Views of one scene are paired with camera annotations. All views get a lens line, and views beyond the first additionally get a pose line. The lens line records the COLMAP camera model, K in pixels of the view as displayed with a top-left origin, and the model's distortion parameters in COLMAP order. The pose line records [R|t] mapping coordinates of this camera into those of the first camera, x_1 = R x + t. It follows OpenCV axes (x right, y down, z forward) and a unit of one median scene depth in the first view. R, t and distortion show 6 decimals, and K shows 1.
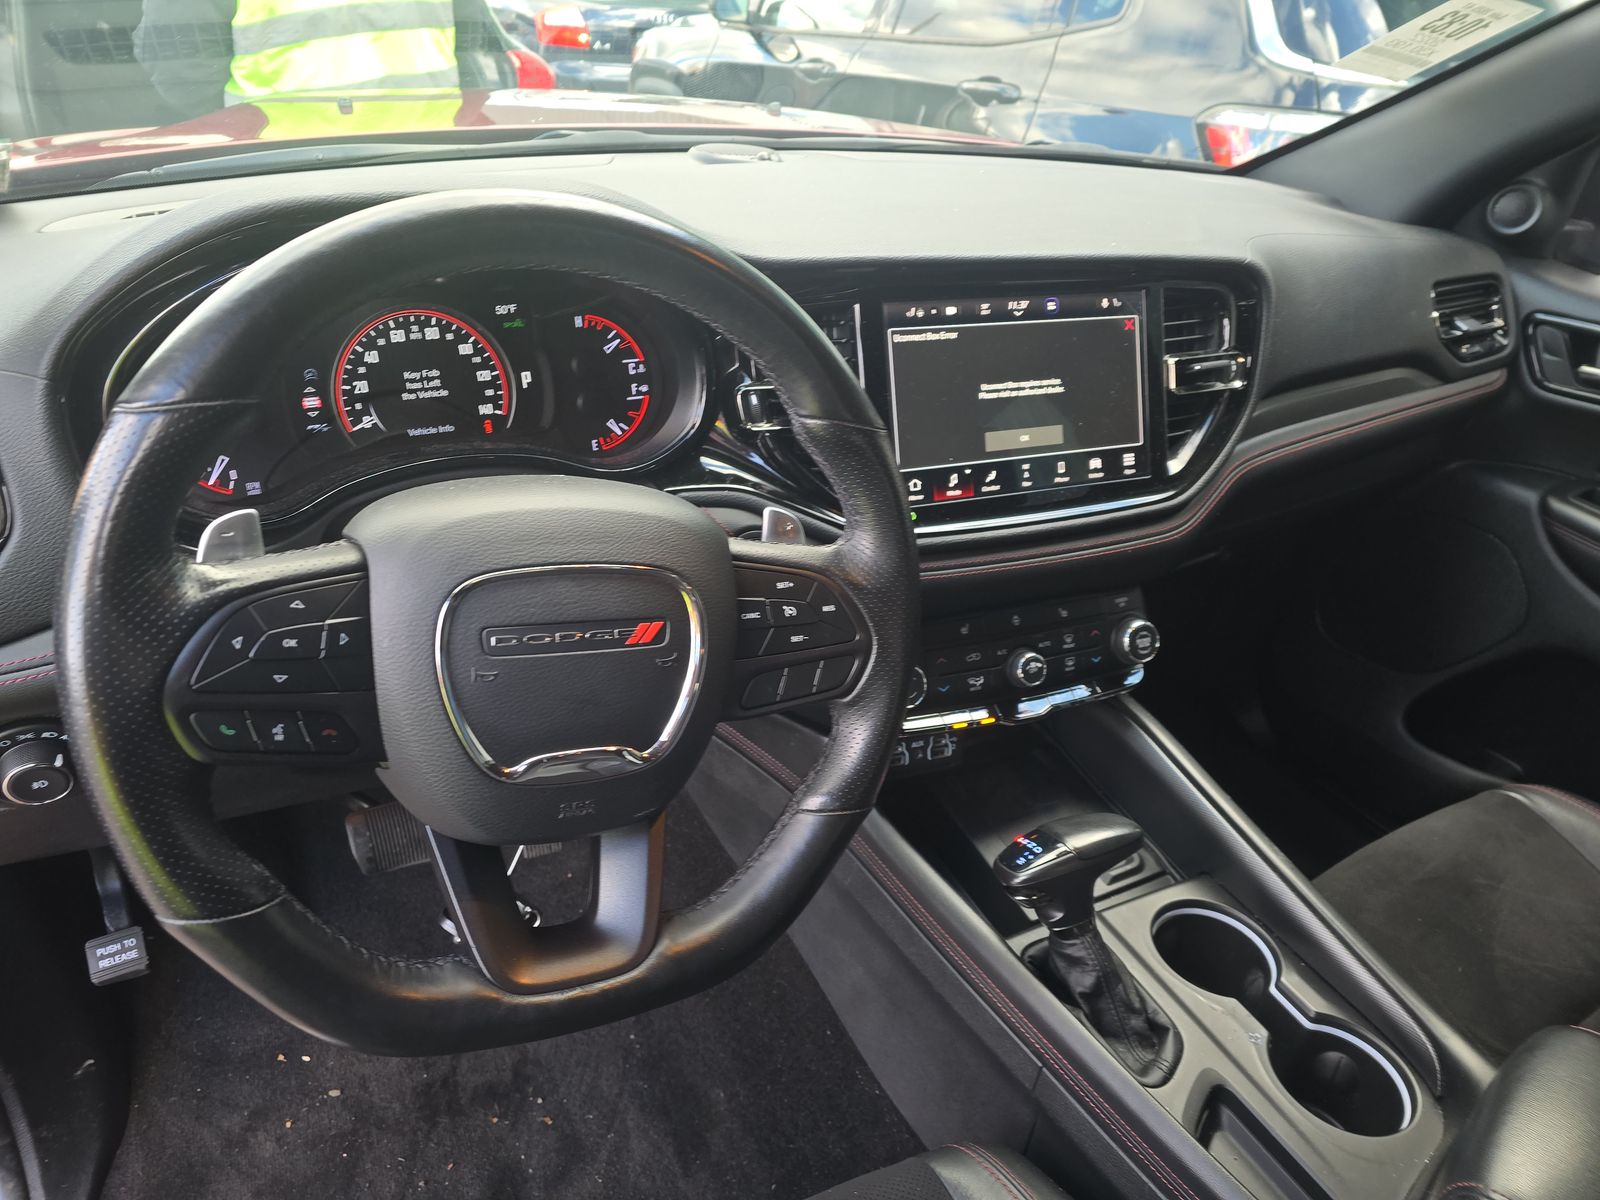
lens RADIAL K [[1062.4, 0, 800.0], [0, 1062.4, 600.0], [0, 0, 1]] dist [0.088326, -0.105743]
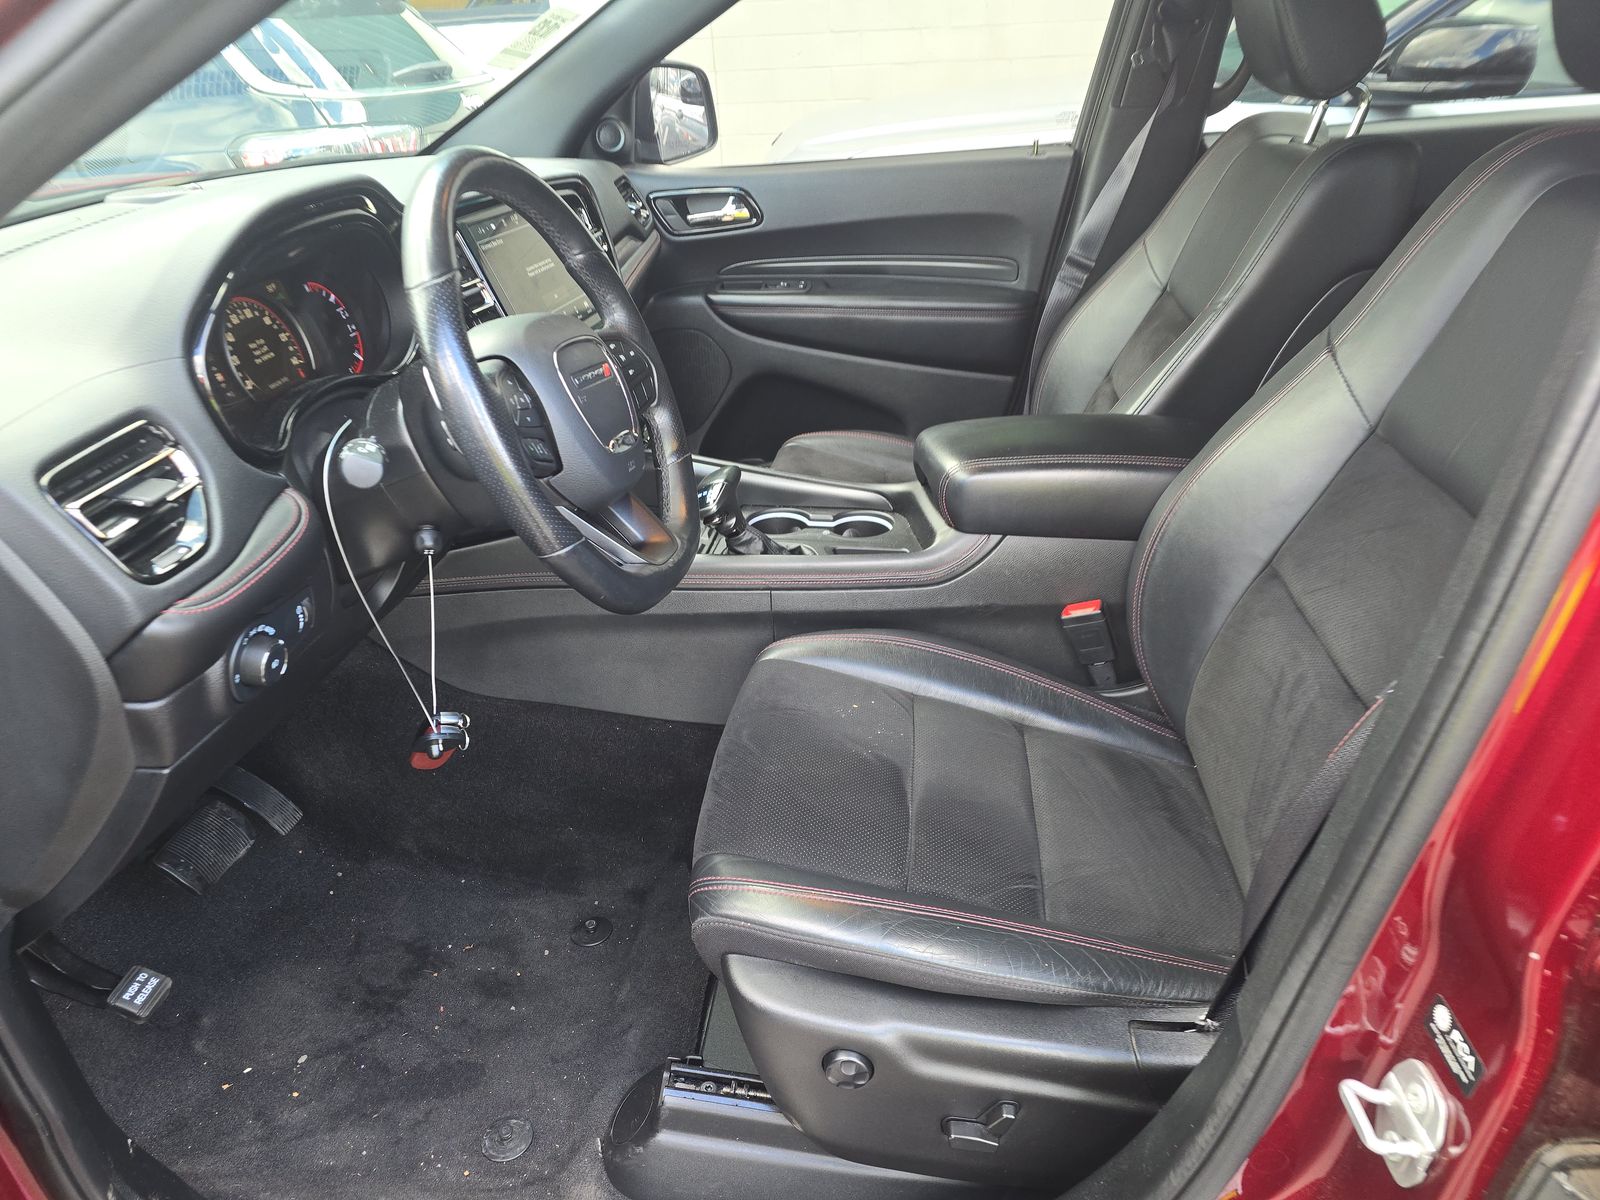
lens RADIAL K [[1062.4, 0, 800.0], [0, 1062.4, 600.0], [0, 0, 1]] dist [0.088326, -0.105743]
pose [[0.574694, -0.459085, 0.677472, -0.963762], [0.475236, 0.861161, 0.180422, 0.136579], [-0.666241, 0.218272, 0.713078, -0.326301]]
